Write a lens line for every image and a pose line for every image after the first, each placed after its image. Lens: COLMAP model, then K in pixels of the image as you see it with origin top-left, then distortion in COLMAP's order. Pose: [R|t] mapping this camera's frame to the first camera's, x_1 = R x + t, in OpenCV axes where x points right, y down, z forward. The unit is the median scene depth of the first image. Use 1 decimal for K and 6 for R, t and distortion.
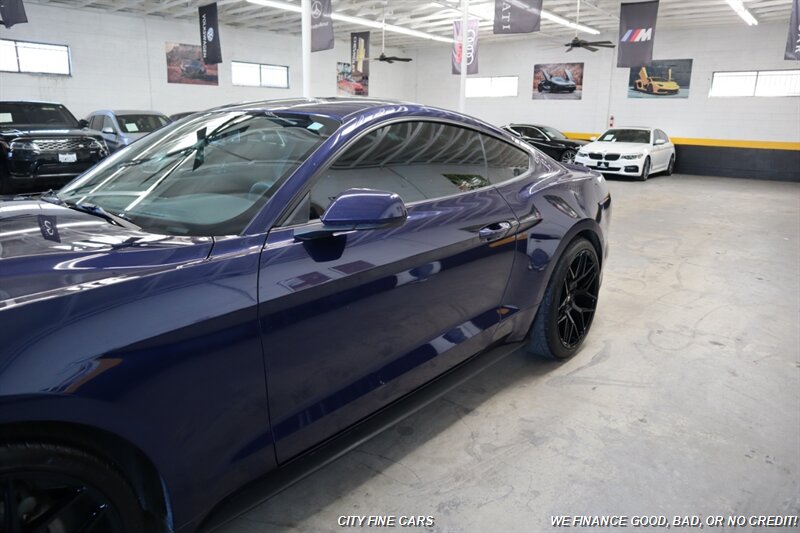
lens RADIAL K [[553.2, 0, 392.4], [0, 553.2, 265.4], [0, 0, 1]] dist [-0.118098, 0.068308]
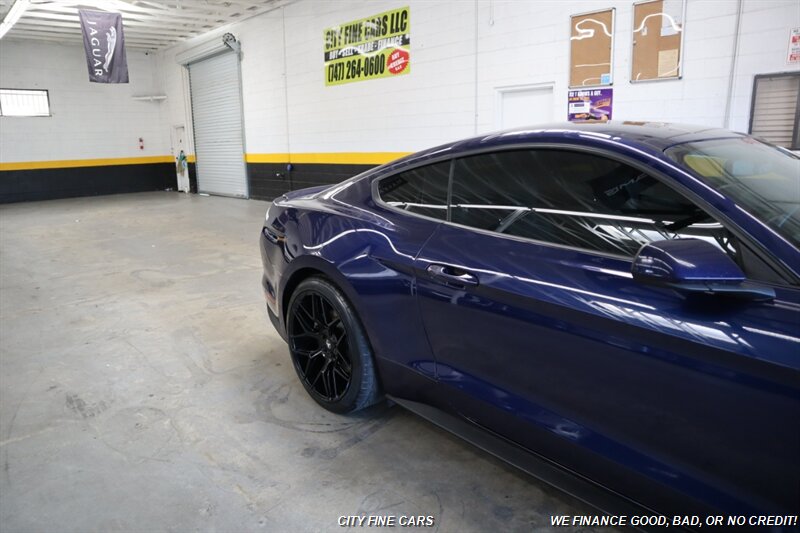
lens RADIAL K [[553.2, 0, 398.7], [0, 553.2, 266.8], [0, 0, 1]] dist [-0.118098, 0.068308]
pose [[0.140160, -0.237510, 0.961220, -0.278428], [0.267784, 0.943717, 0.194138, -0.090681], [-0.953230, 0.230189, 0.195873, 0.313919]]
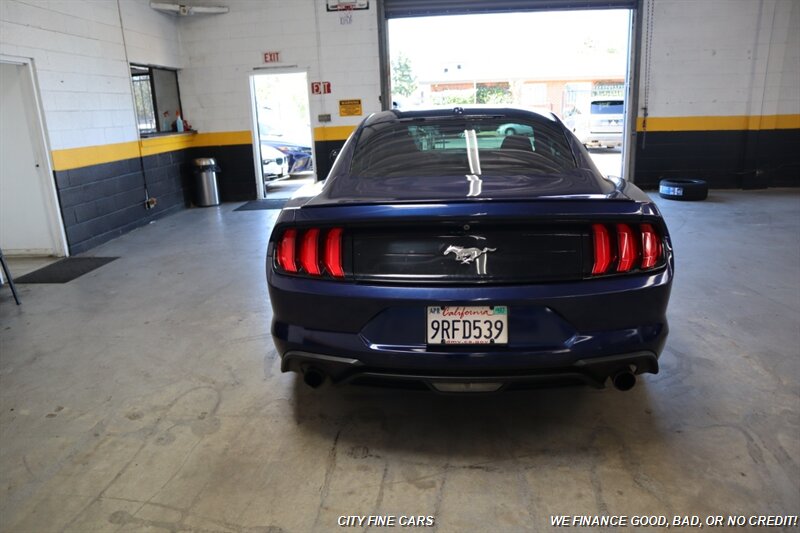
lens RADIAL K [[553.2, 0, 394.1], [0, 553.2, 269.7], [0, 0, 1]] dist [-0.118098, 0.068308]
pose [[-0.812291, 0.178220, -0.555357, 0.222562], [-0.118892, 0.881584, 0.456808, -0.143164], [0.571006, 0.437089, -0.694914, 0.532424]]
